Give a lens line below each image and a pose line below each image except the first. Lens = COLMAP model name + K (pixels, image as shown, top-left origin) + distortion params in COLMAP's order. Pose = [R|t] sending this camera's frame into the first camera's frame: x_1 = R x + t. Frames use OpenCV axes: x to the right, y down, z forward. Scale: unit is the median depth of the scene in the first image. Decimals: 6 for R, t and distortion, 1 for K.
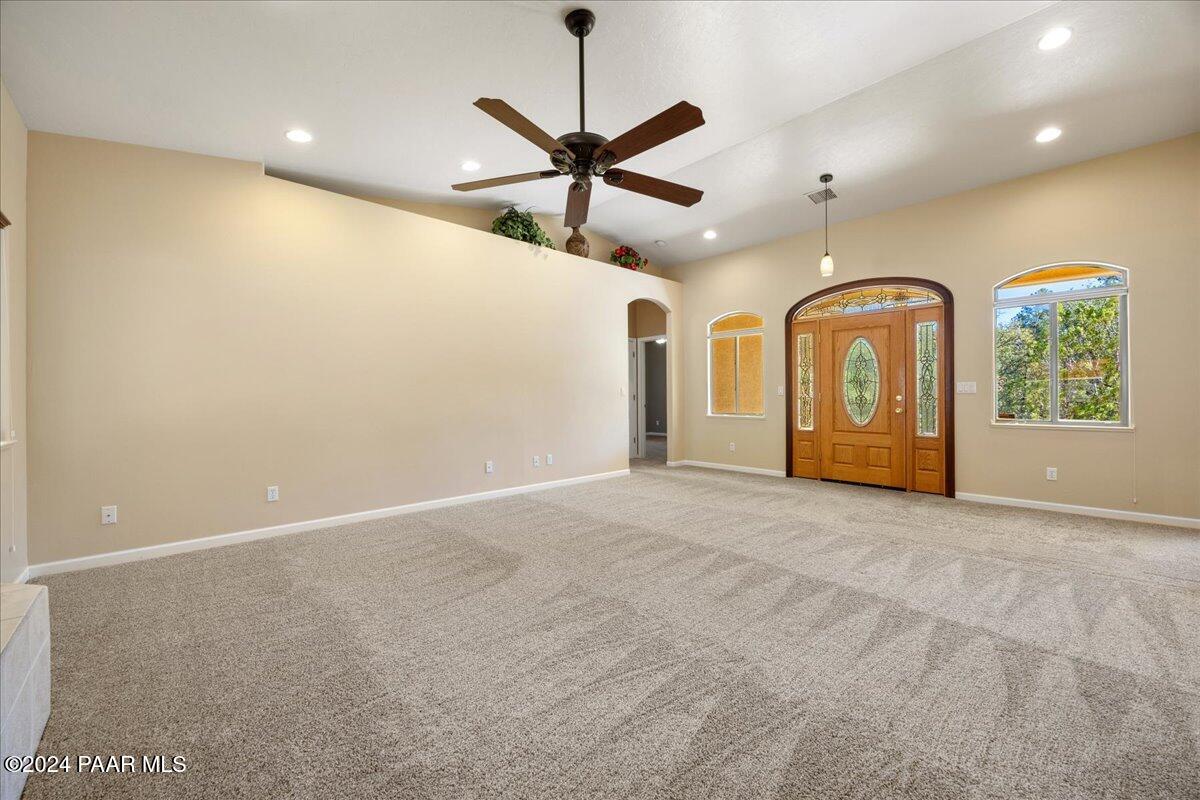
lens RADIAL K [[461.3, 0, 607.2], [0, 461.3, 401.7], [0, 0, 1]] dist [-0.007366, 0.001180]
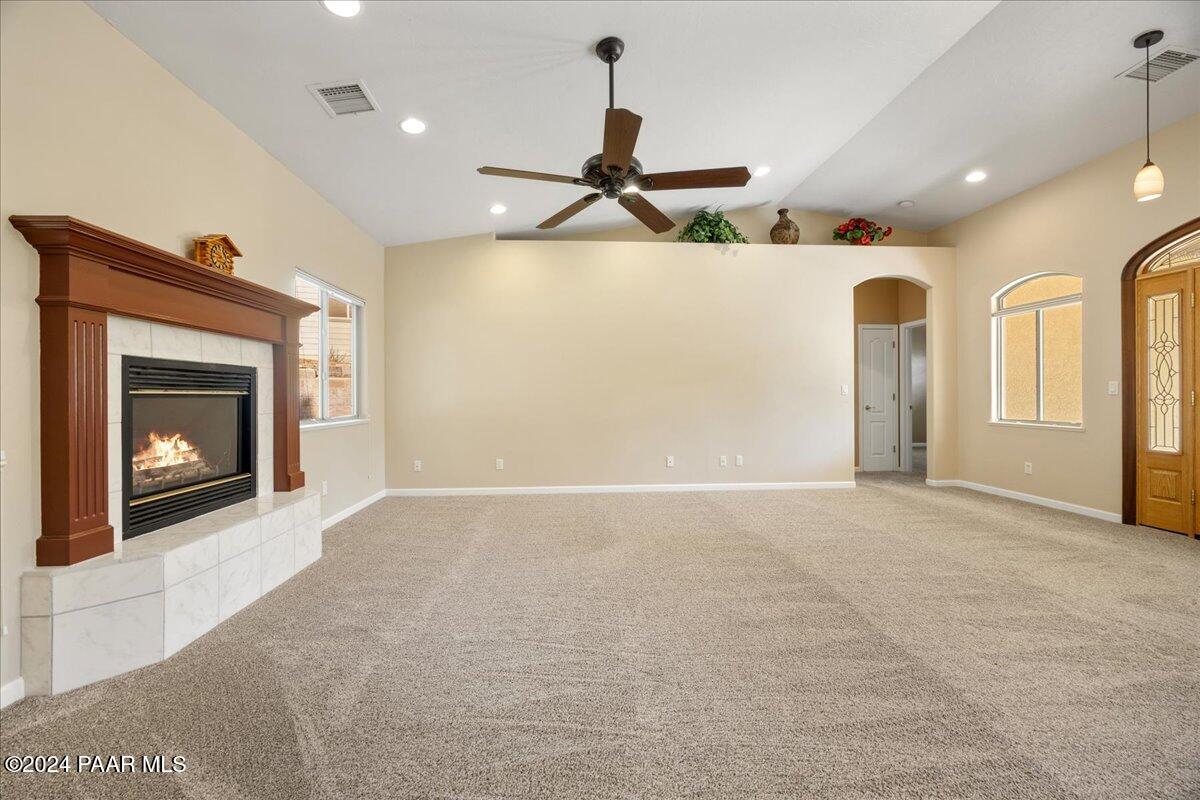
lens RADIAL K [[461.3, 0, 604.5], [0, 461.3, 400.3], [0, 0, 1]] dist [-0.007366, 0.001180]
pose [[0.775263, 0.008509, -0.631582, 0.269788], [-0.008768, 0.999958, 0.002709, -0.002023], [0.631578, 0.003437, 0.775304, 0.066740]]
